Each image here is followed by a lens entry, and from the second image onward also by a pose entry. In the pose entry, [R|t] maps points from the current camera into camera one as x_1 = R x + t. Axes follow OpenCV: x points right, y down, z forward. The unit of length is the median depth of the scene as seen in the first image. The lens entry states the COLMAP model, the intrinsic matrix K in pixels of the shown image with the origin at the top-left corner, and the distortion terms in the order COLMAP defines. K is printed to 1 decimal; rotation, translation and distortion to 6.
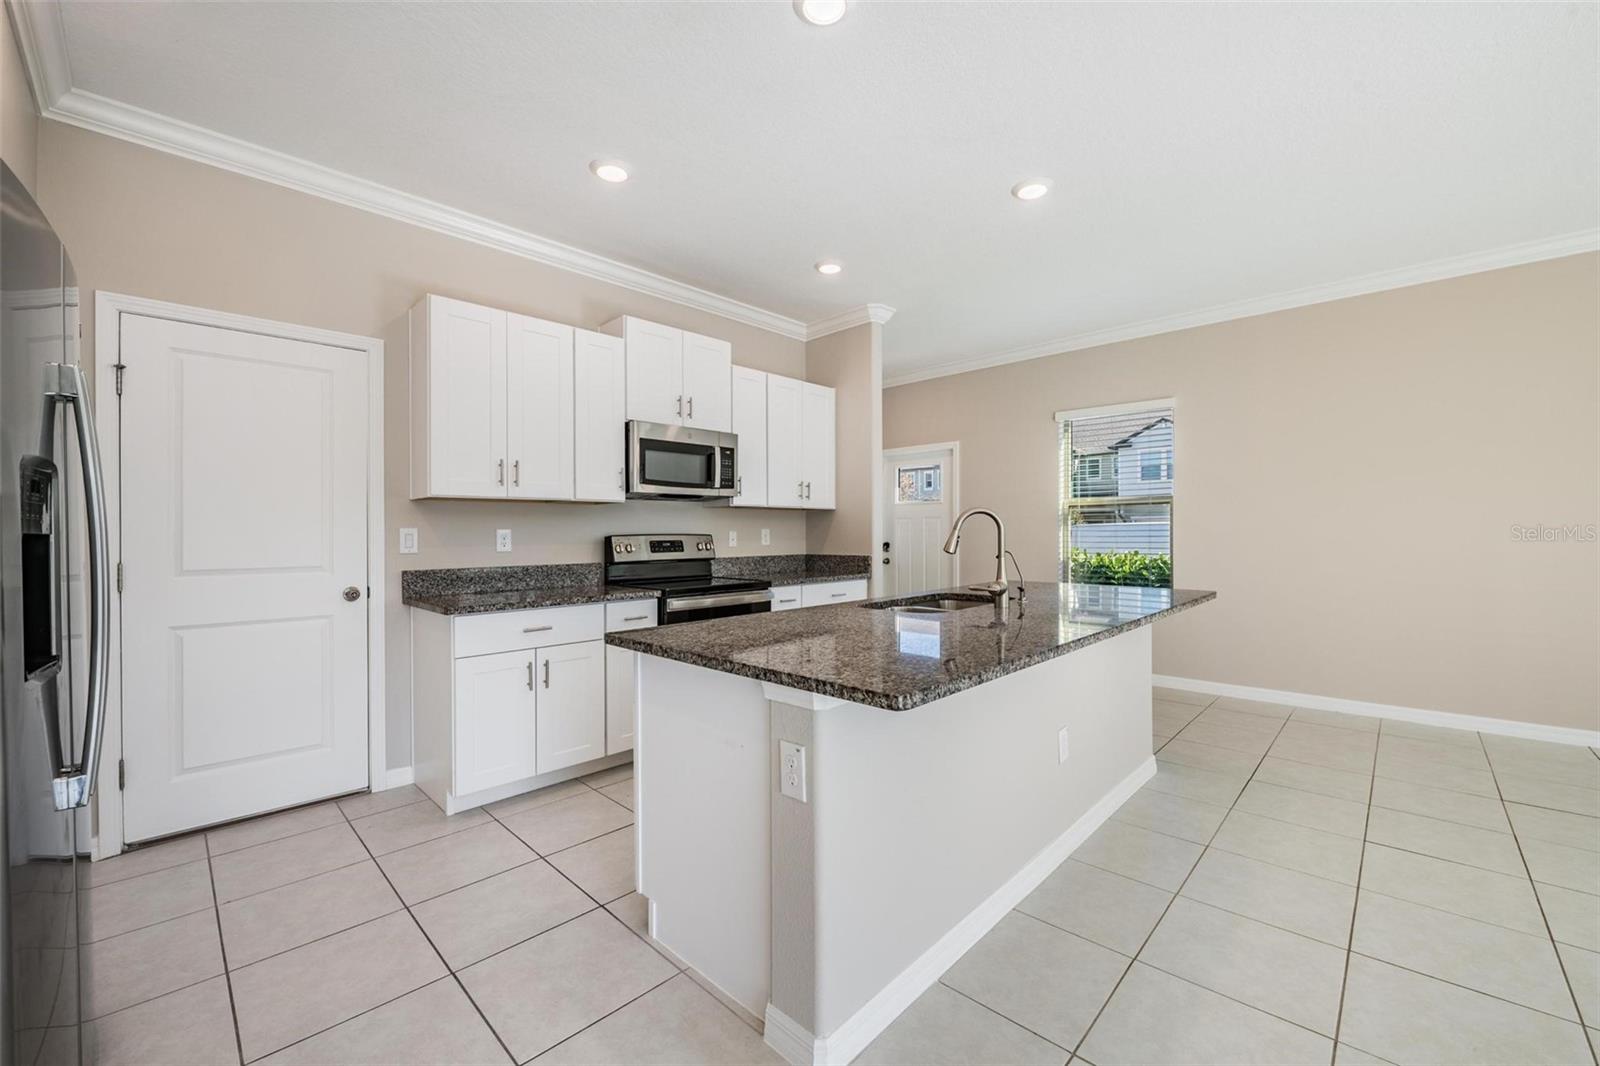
lens RADIAL K [[646.1, 0, 828.5], [0, 646.1, 528.5], [0, 0, 1]] dist [0.001603, 0.000035]
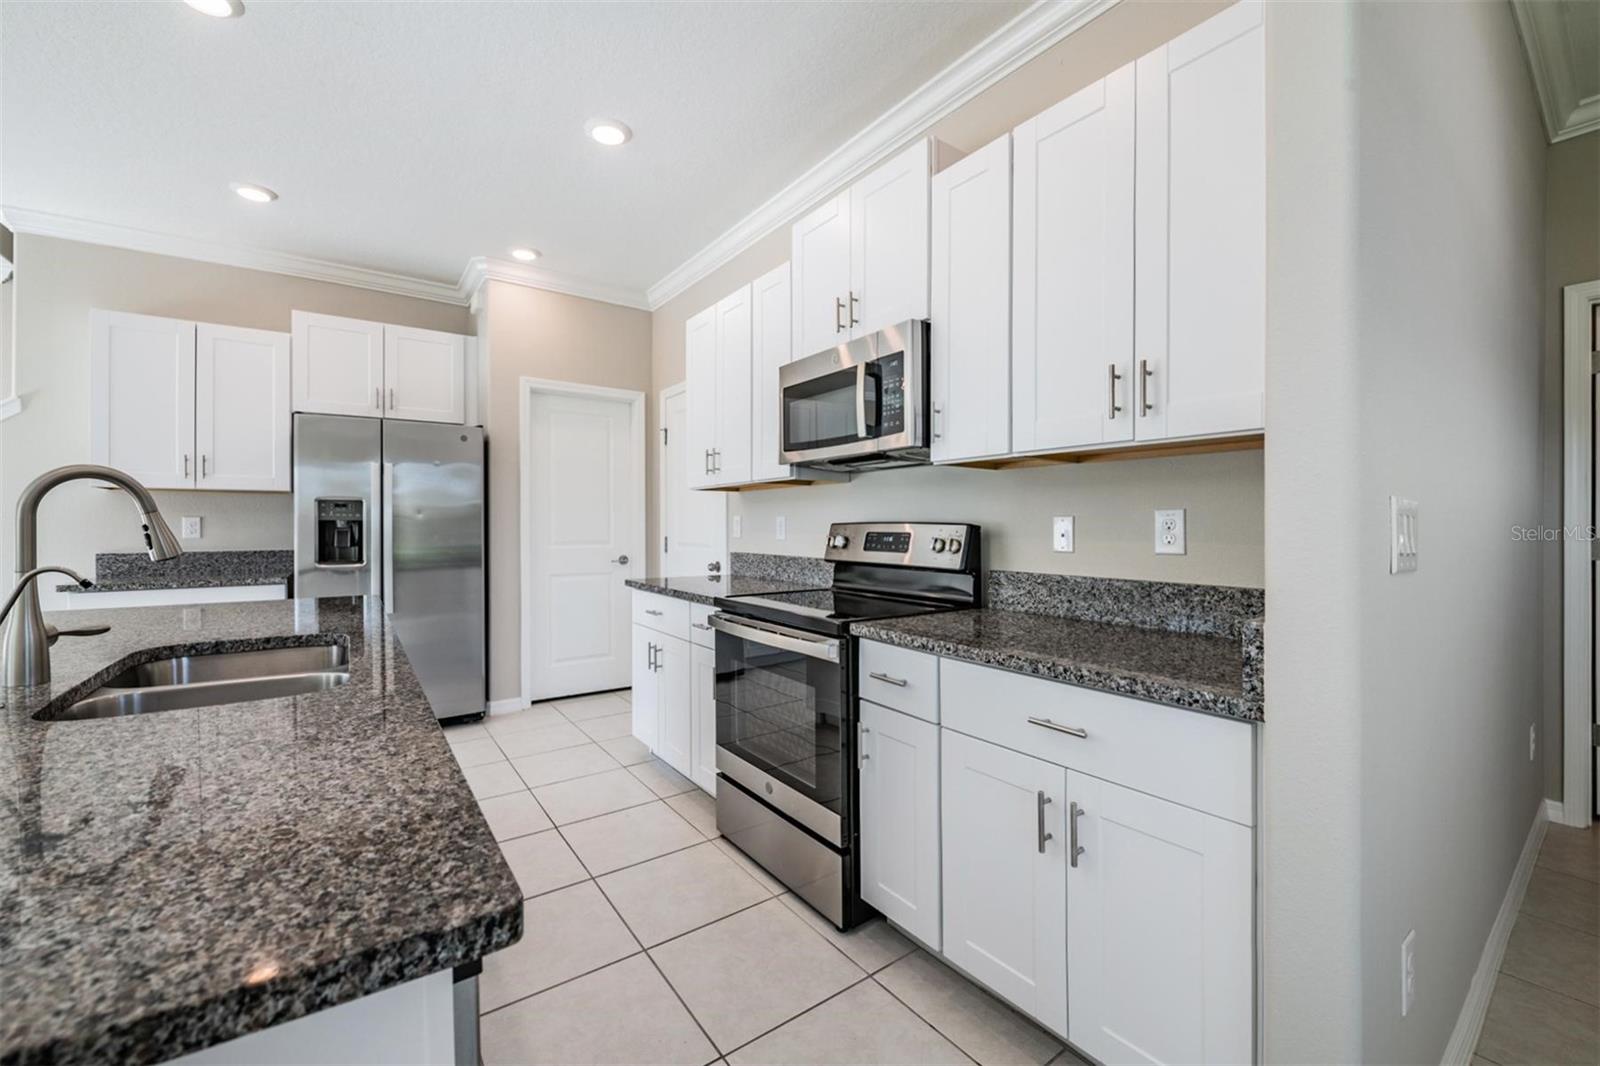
lens RADIAL K [[644.0, 0, 773.8], [0, 644.0, 529.2], [0, 0, 1]] dist [-0.021861, 0.000039]
pose [[-0.214215, 0.014497, -0.976679, 0.394362], [0.005693, 0.999891, 0.013593, 0.007122], [0.976770, -0.002648, -0.214274, 1.095062]]
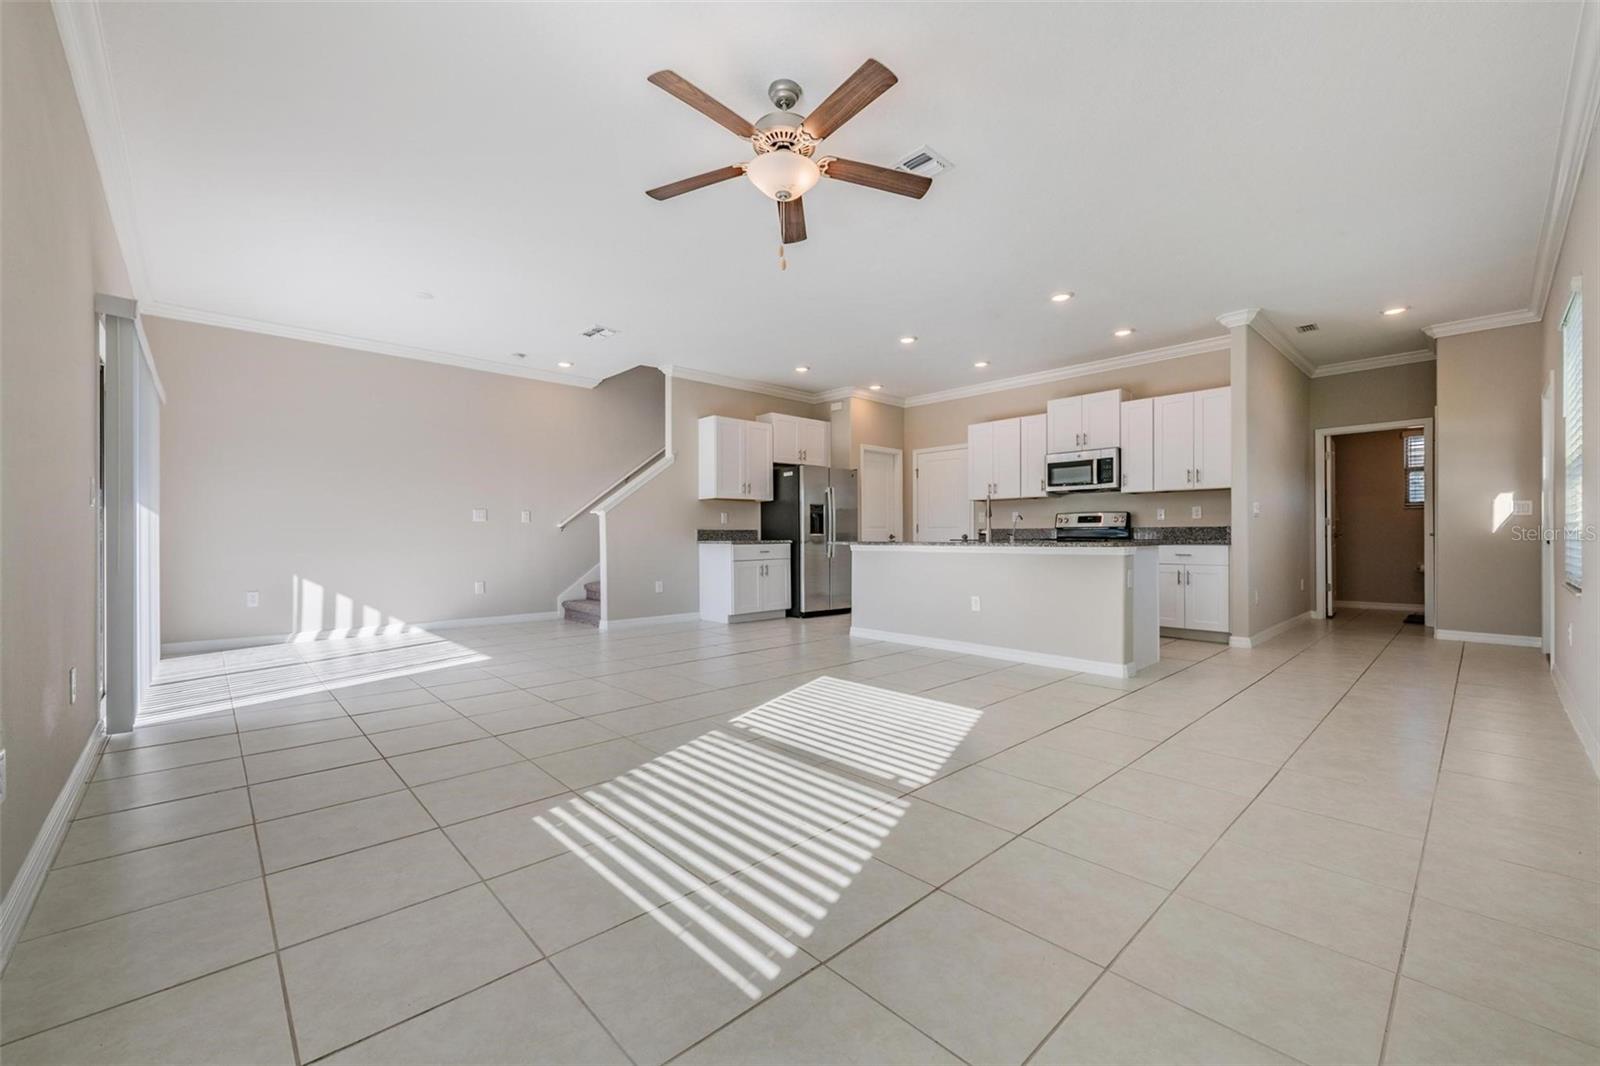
lens RADIAL K [[654.5, 0, 756.4], [0, 654.5, 537.2], [0, 0, 1]] dist [-0.000499, -0.000006]
pose [[-0.108743, 0.009355, -0.994026, 1.690669], [0.008706, 0.999926, 0.008458, 0.056417], [0.994032, -0.007735, -0.108816, 0.325486]]
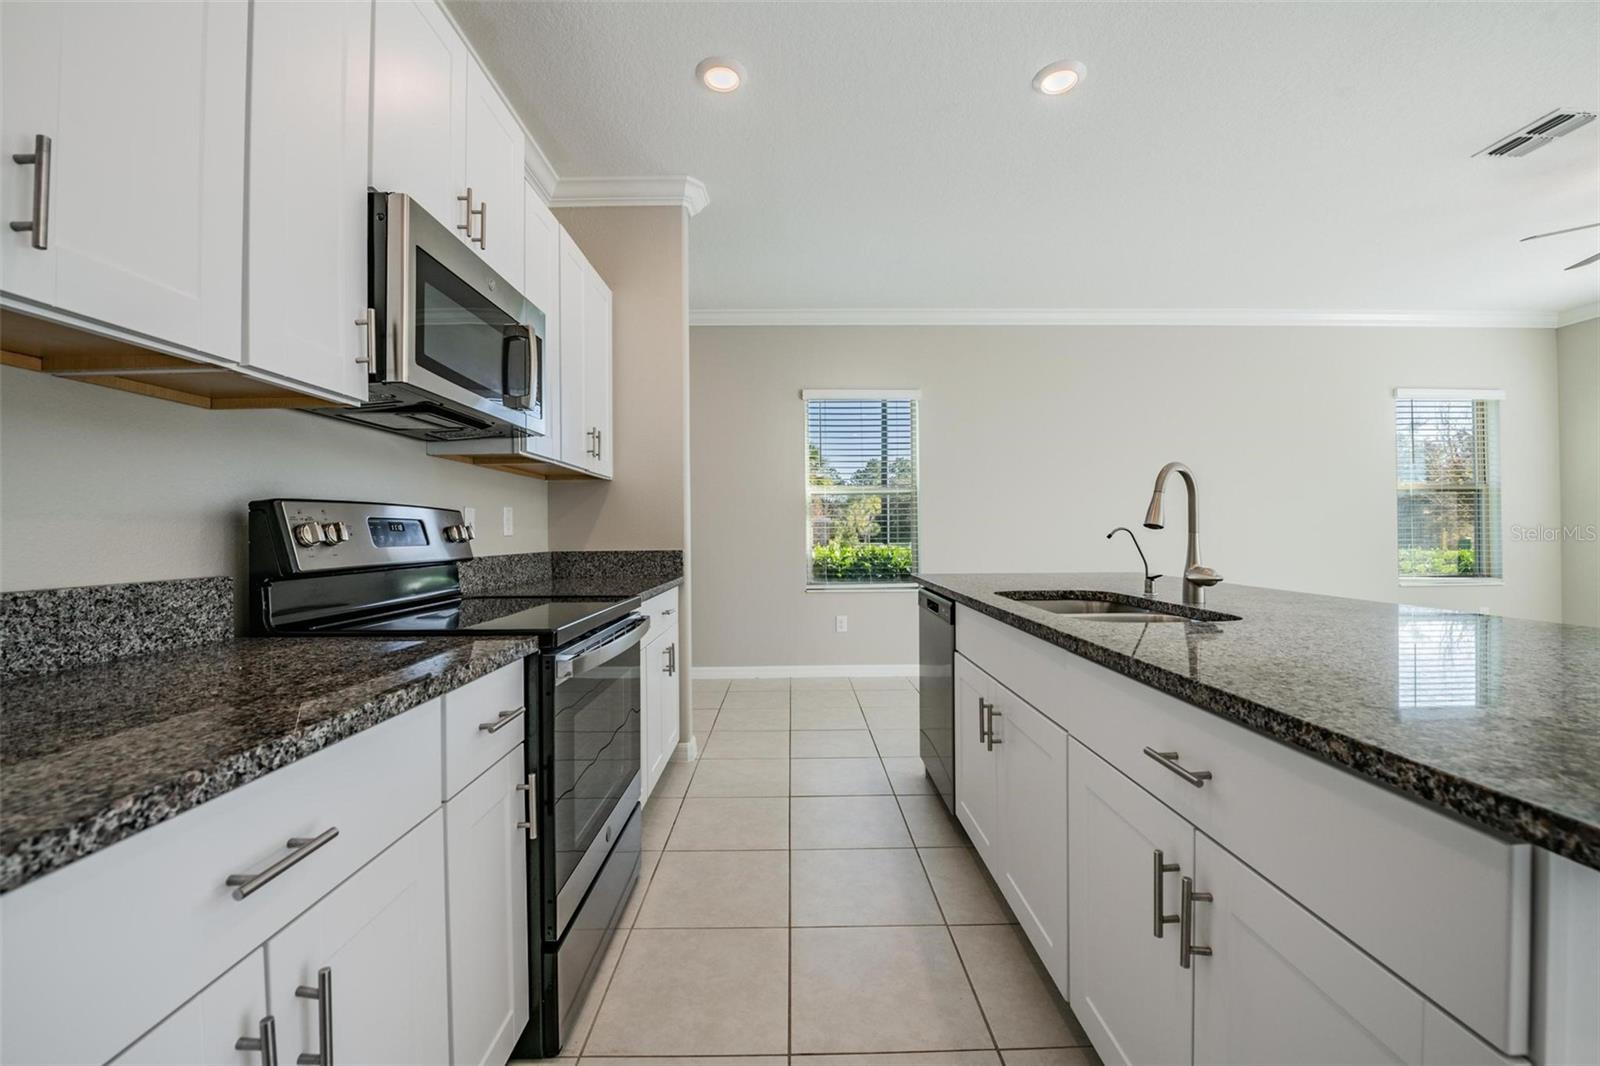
lens RADIAL K [[629.3, 0, 794.5], [0, 629.3, 519.7], [0, 0, 1]] dist [-0.000953, -0.000180]
pose [[0.726019, 0.015578, 0.687498, -0.371142], [-0.001786, 0.999783, -0.020769, 0.029739], [-0.687672, 0.013851, 0.725889, 0.551844]]
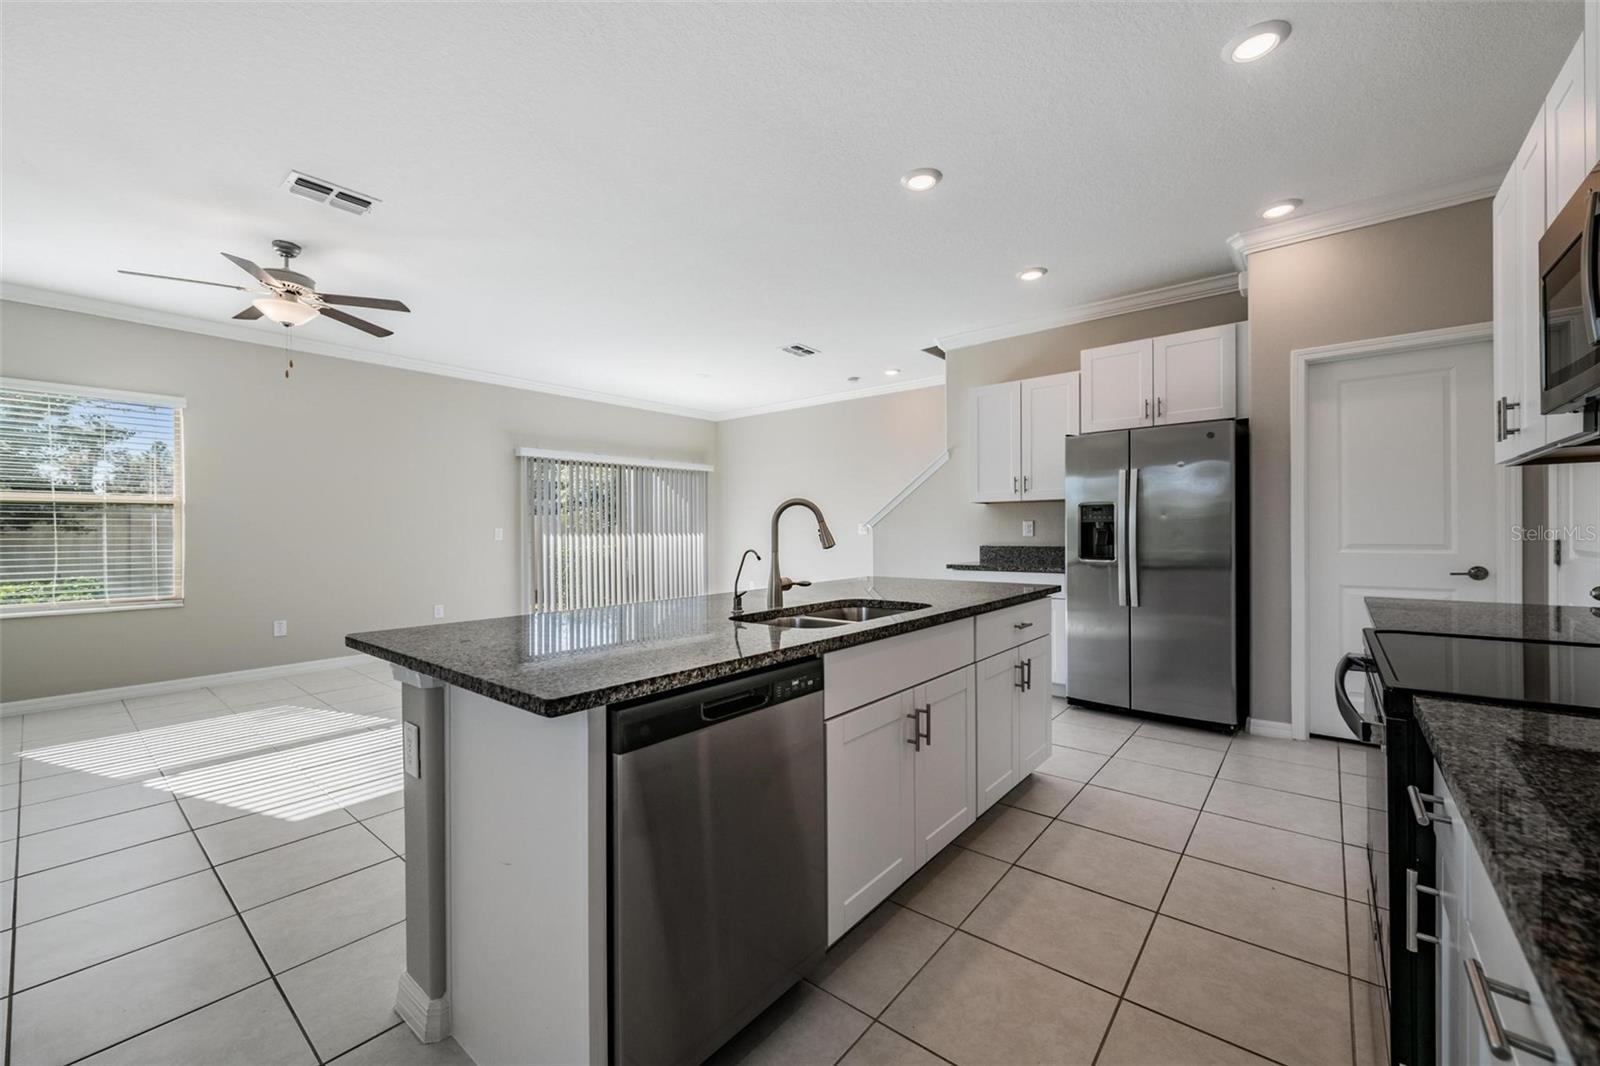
lens RADIAL K [[617.1, 0, 809.4], [0, 617.1, 531.1], [0, 0, 1]] dist [0.012687, 0.000044]
pose [[-0.997155, 0.019334, -0.072858, 0.187690], [0.019440, 0.999811, -0.000744, 0.009913], [0.072829, -0.002158, -0.997342, 1.299198]]
